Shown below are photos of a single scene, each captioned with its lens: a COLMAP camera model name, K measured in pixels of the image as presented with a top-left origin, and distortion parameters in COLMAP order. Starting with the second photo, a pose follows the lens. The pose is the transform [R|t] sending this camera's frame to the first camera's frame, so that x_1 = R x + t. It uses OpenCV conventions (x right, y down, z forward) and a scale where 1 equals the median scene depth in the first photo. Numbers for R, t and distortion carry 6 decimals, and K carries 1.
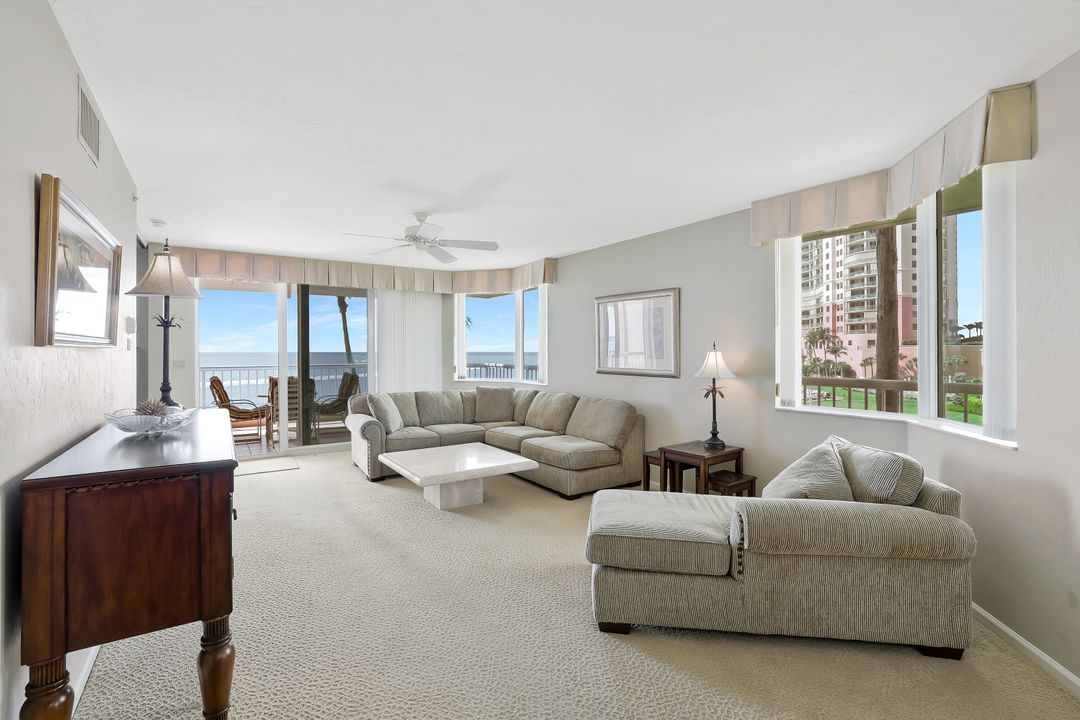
lens RADIAL K [[498.1, 0, 534.7], [0, 498.1, 354.2], [0, 0, 1]] dist [-0.001023, 0.000448]
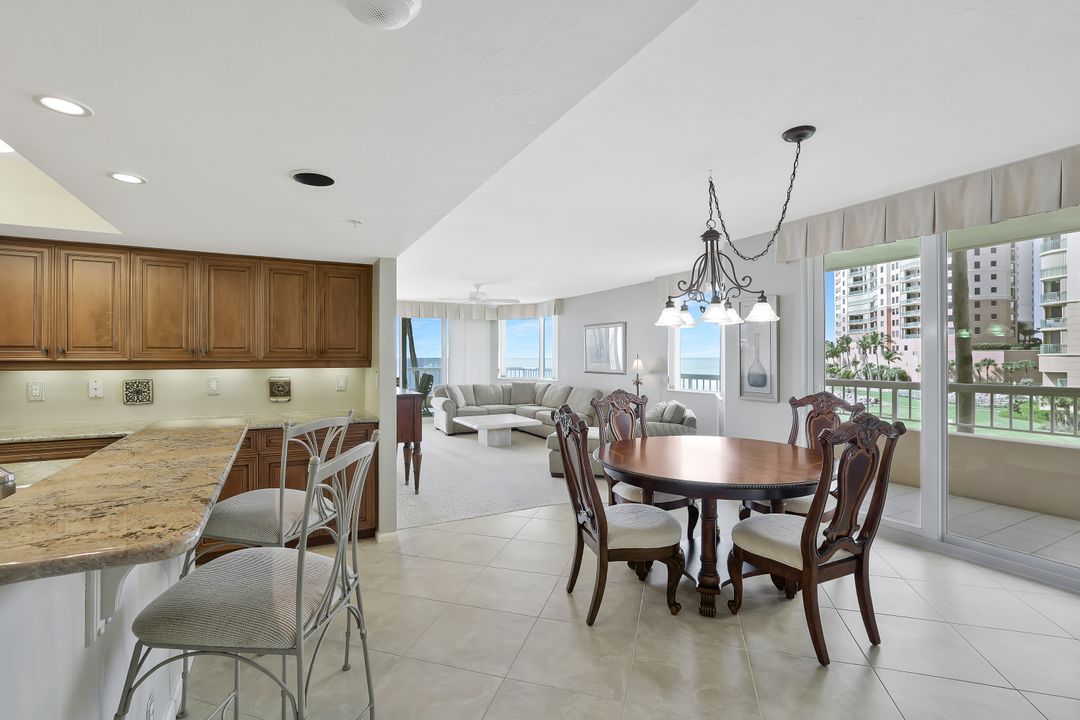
lens RADIAL K [[486.4, 0, 515.1], [0, 486.4, 359.4], [0, 0, 1]] dist [-0.019112, 0.000104]
pose [[0.990194, -0.001124, -0.139696, 0.065536], [0.001099, 0.999999, -0.000258, -0.001924], [0.139697, 0.000102, 0.990194, -0.307925]]
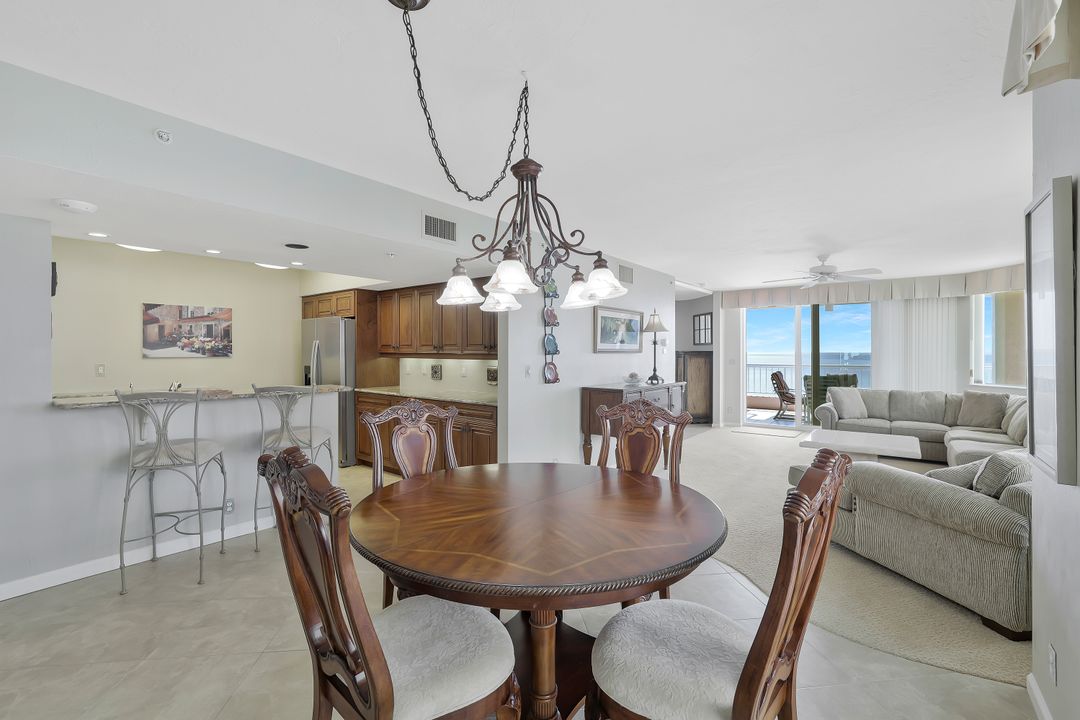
lens RADIAL K [[498.1, 0, 534.7], [0, 498.1, 354.2], [0, 0, 1]] dist [-0.001023, 0.000448]
pose [[0.314434, 0.007301, -0.949251, 0.340304], [-0.007193, 0.999960, 0.005308, -0.003973], [0.949252, 0.005159, 0.314474, -0.077527]]
